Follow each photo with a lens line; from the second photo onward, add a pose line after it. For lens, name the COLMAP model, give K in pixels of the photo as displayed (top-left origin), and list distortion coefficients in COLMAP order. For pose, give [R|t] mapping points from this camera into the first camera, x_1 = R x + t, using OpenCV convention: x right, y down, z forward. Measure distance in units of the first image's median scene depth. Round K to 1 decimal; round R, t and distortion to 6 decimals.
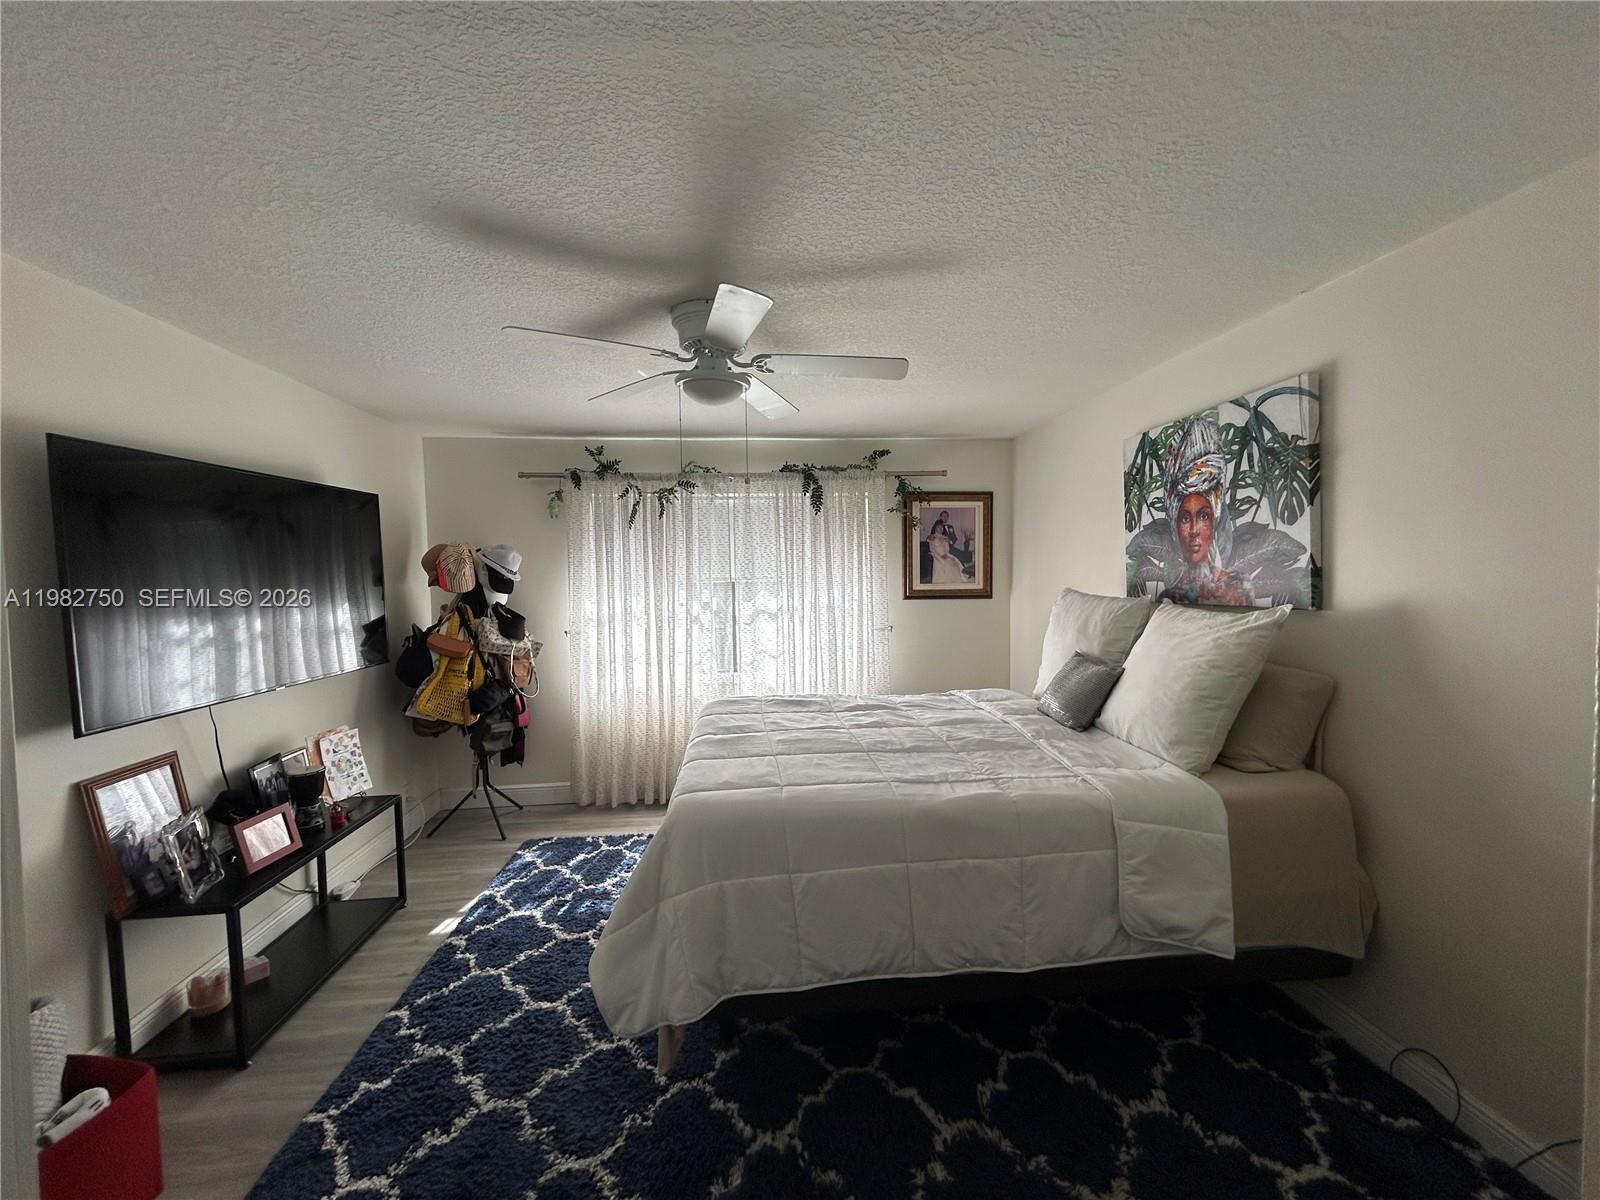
lens RADIAL K [[648.3, 0, 796.3], [0, 648.3, 605.4], [0, 0, 1]] dist [0.000872, 0.000011]
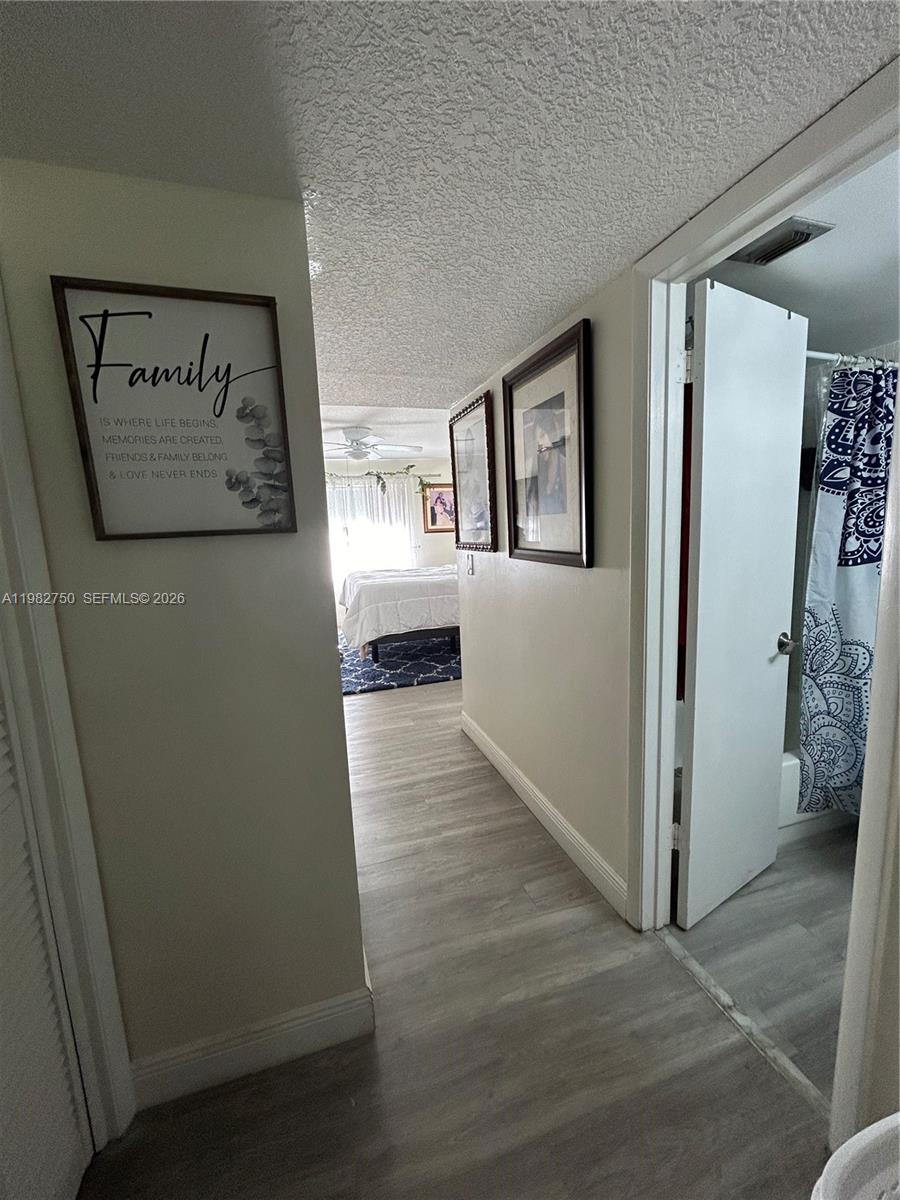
lens RADIAL K [[486.2, 0, 452.9], [0, 486.2, 600.8], [0, 0, 1]] dist [0.000872, 0.000011]
pose [[0.974458, -0.057811, 0.217001, -0.117169], [0.037826, 0.994744, 0.095146, 0.069332], [-0.221361, -0.084507, 0.971523, -0.684478]]
